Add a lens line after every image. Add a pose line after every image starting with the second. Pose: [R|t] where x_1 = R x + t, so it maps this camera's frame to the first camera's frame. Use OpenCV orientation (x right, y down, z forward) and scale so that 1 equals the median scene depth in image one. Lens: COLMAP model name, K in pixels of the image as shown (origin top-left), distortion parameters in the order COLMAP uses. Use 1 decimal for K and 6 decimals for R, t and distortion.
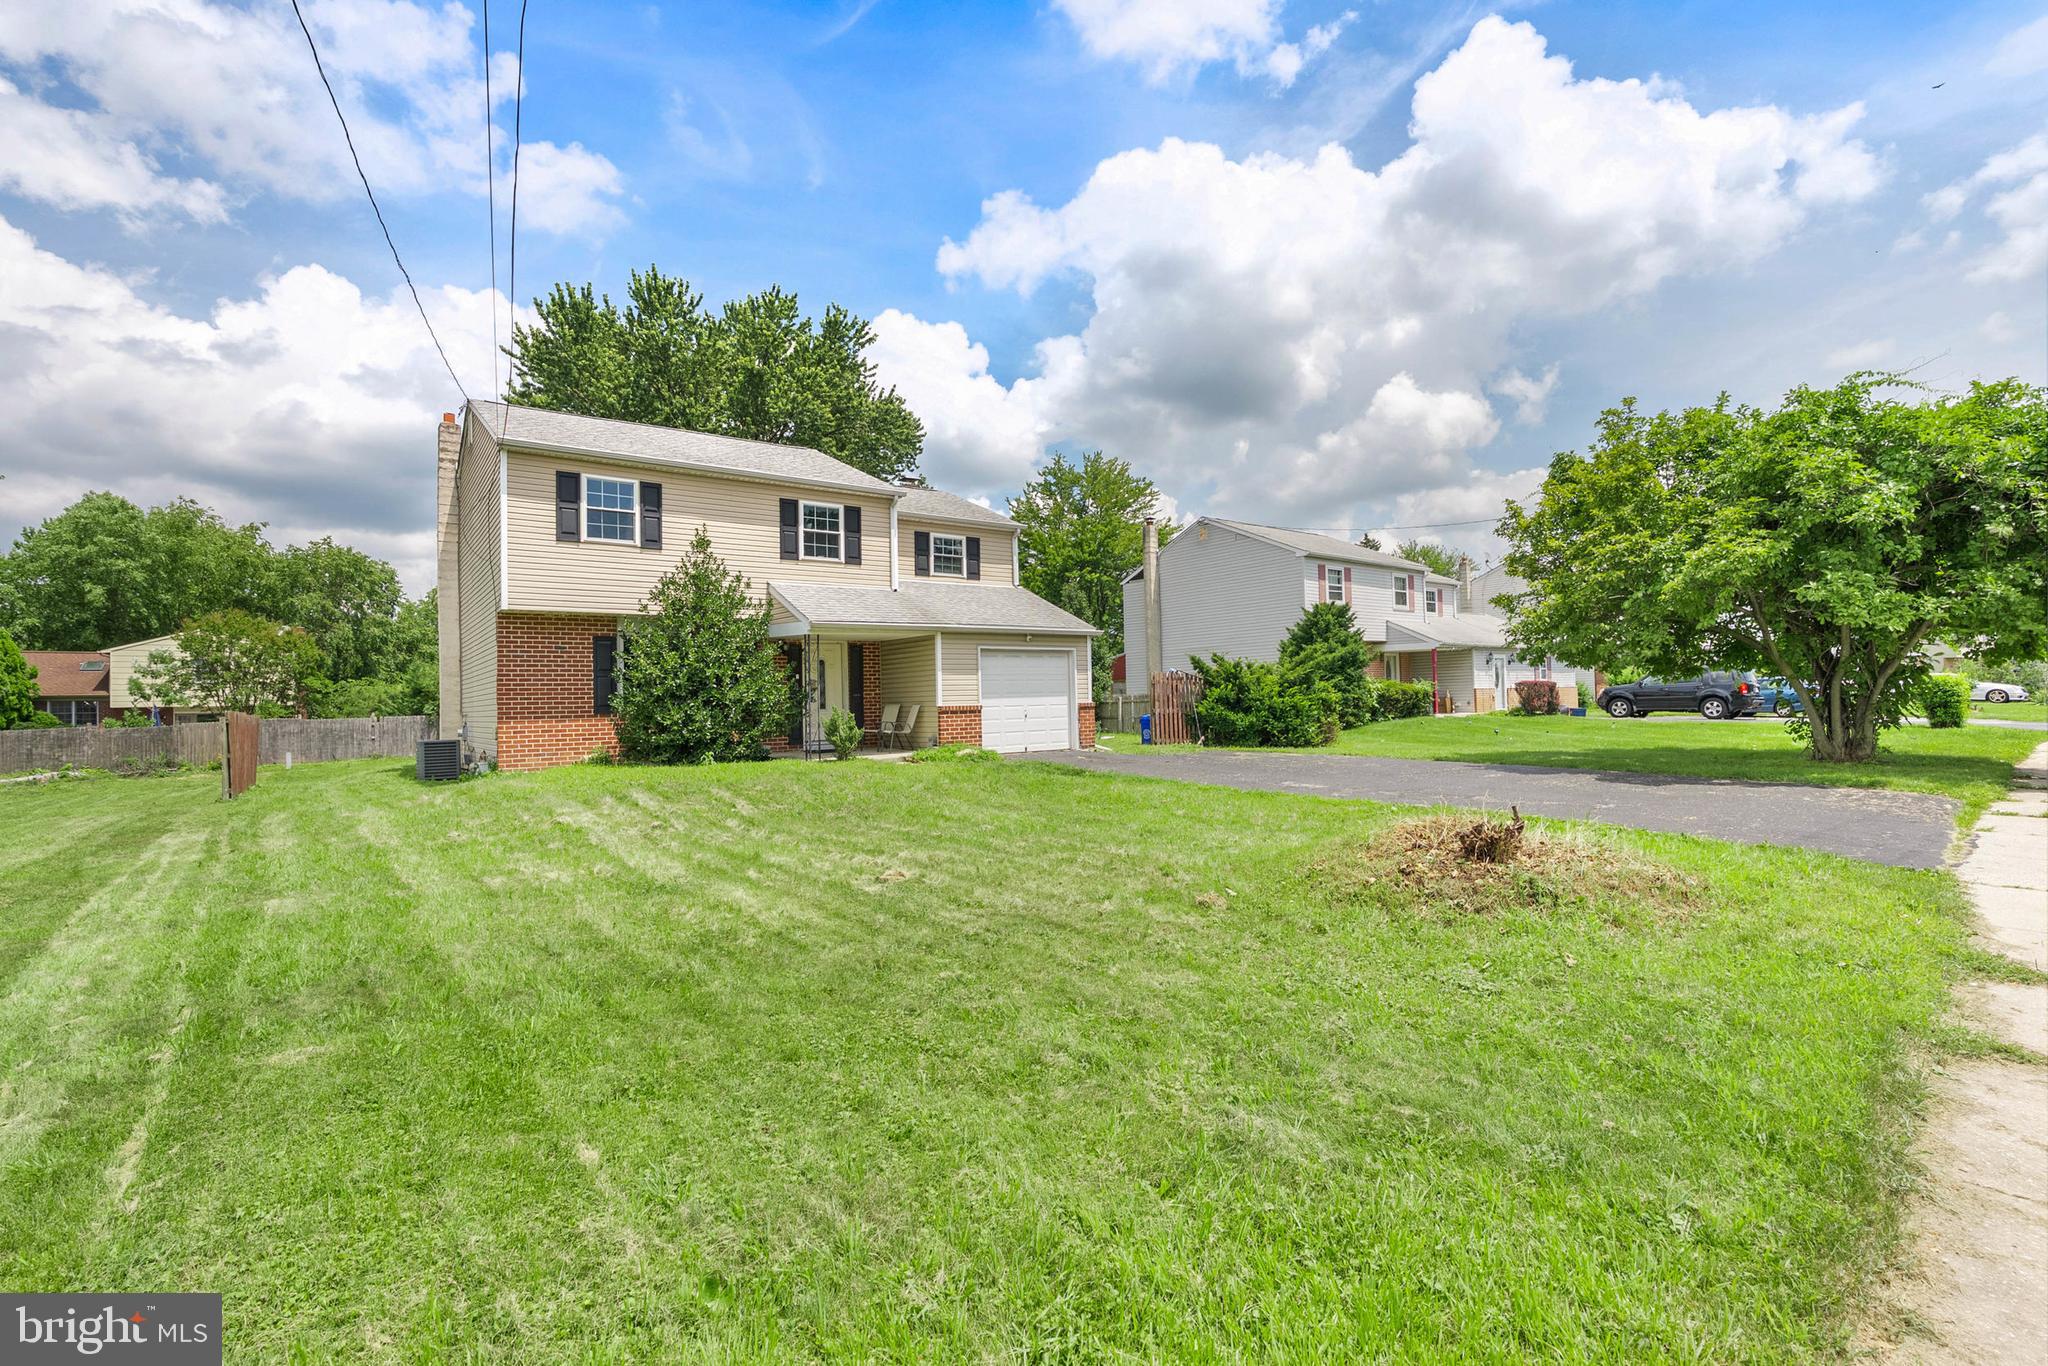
lens RADIAL K [[964.3, 0, 1033.2], [0, 964.3, 685.3], [0, 0, 1]] dist [-0.002126, 0.000466]
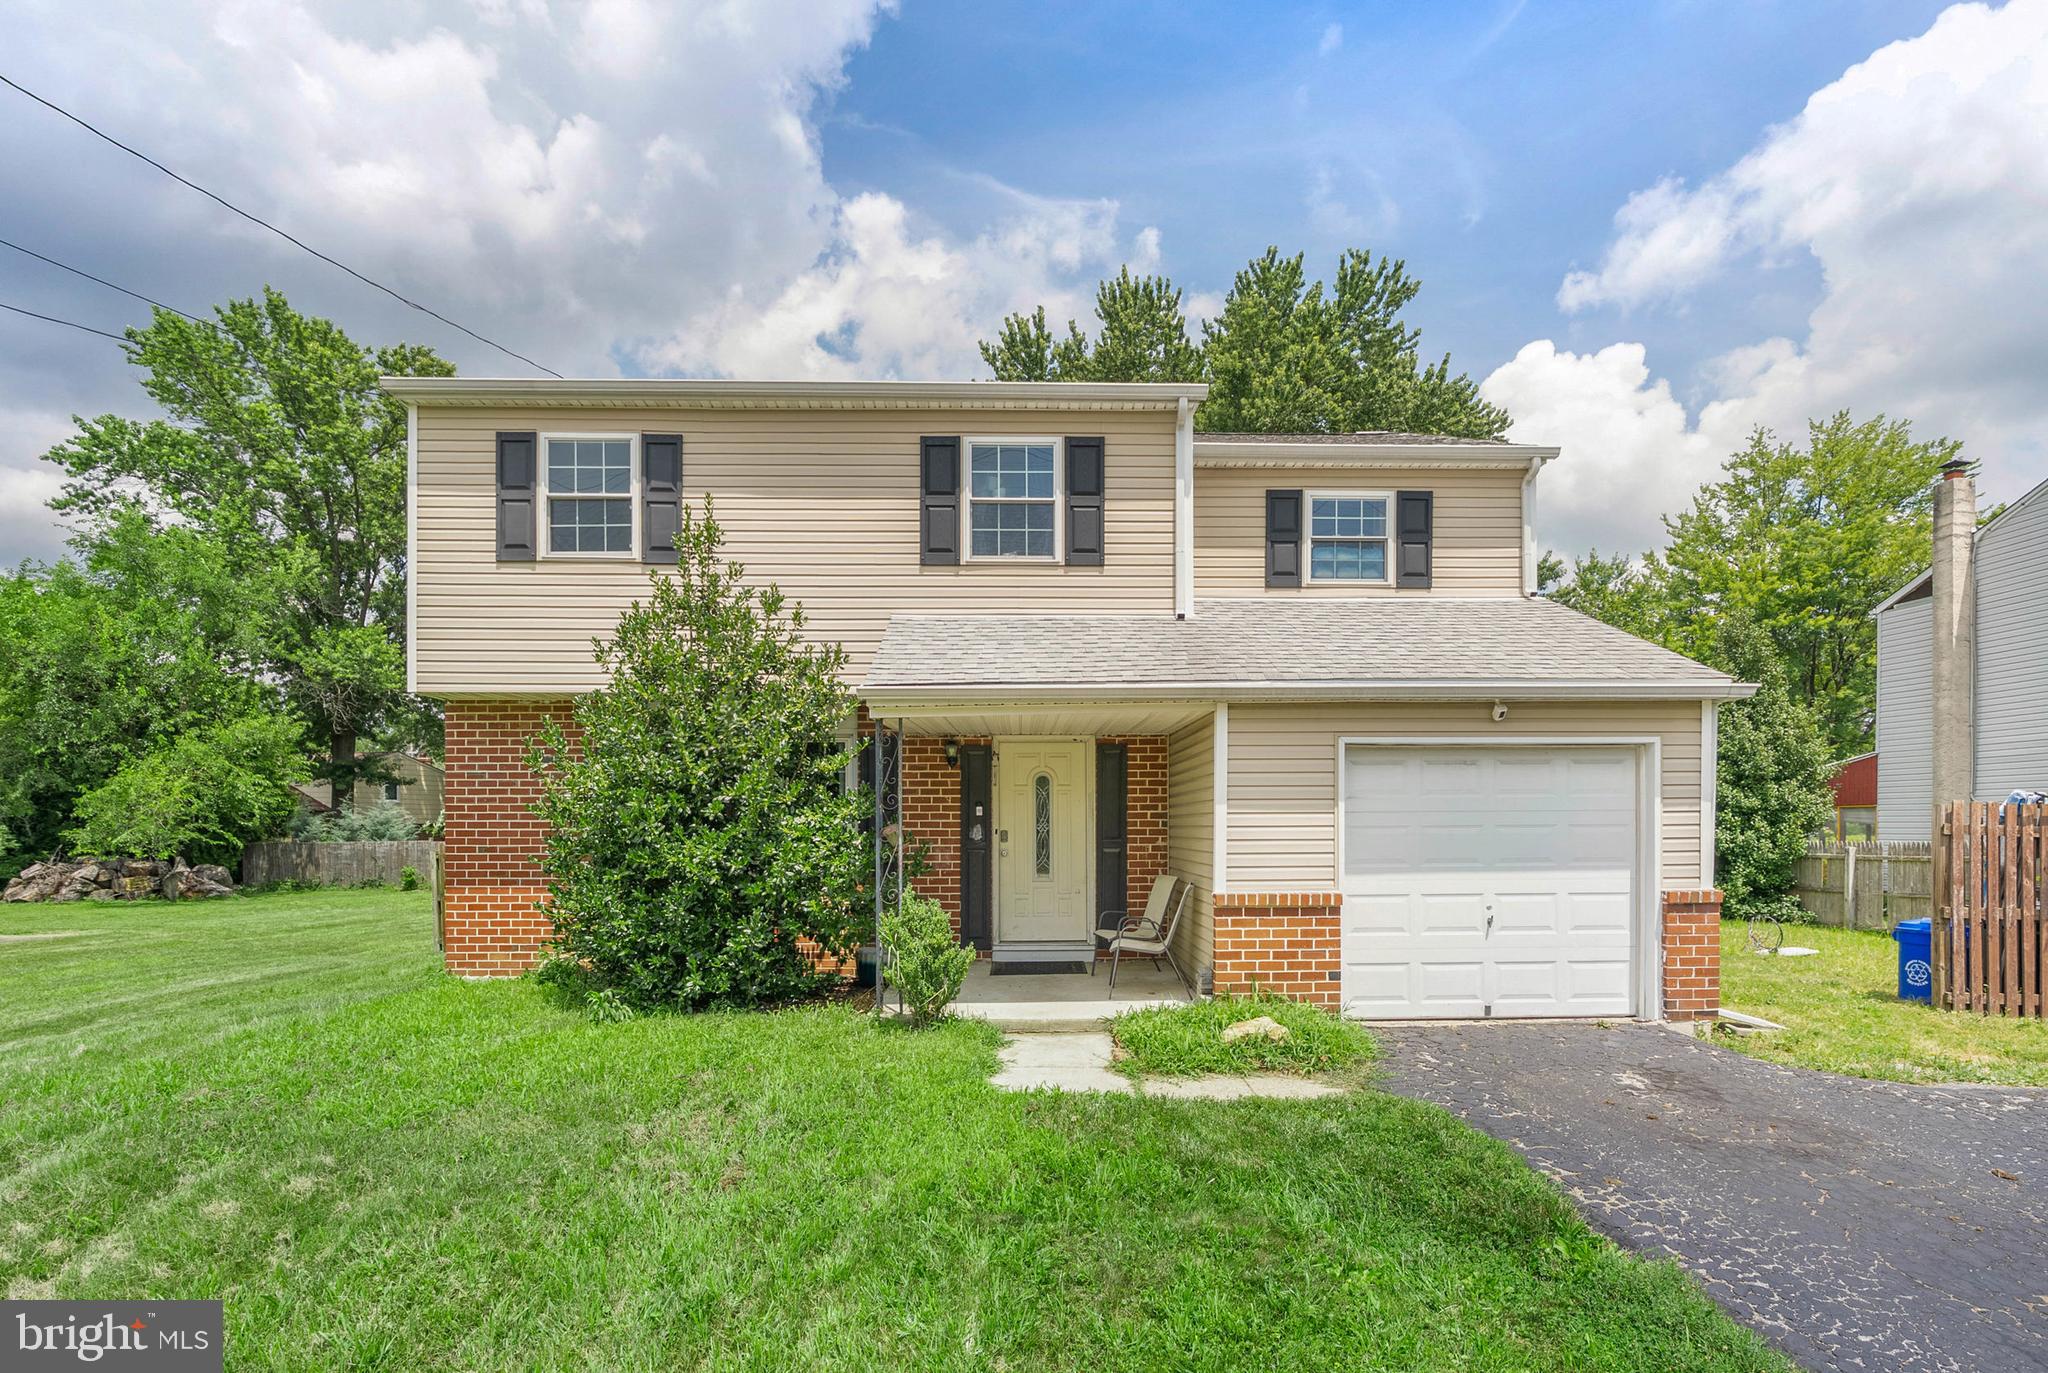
lens RADIAL K [[1038.9, 0, 1031.5], [0, 1038.9, 834.1], [0, 0, 1]] dist [-0.001632, 0.000450]
pose [[0.824088, 0.022927, -0.565997, 0.072423], [-0.003017, 0.999344, 0.036088, -0.016202], [0.566453, -0.028032, 0.823617, 0.570407]]
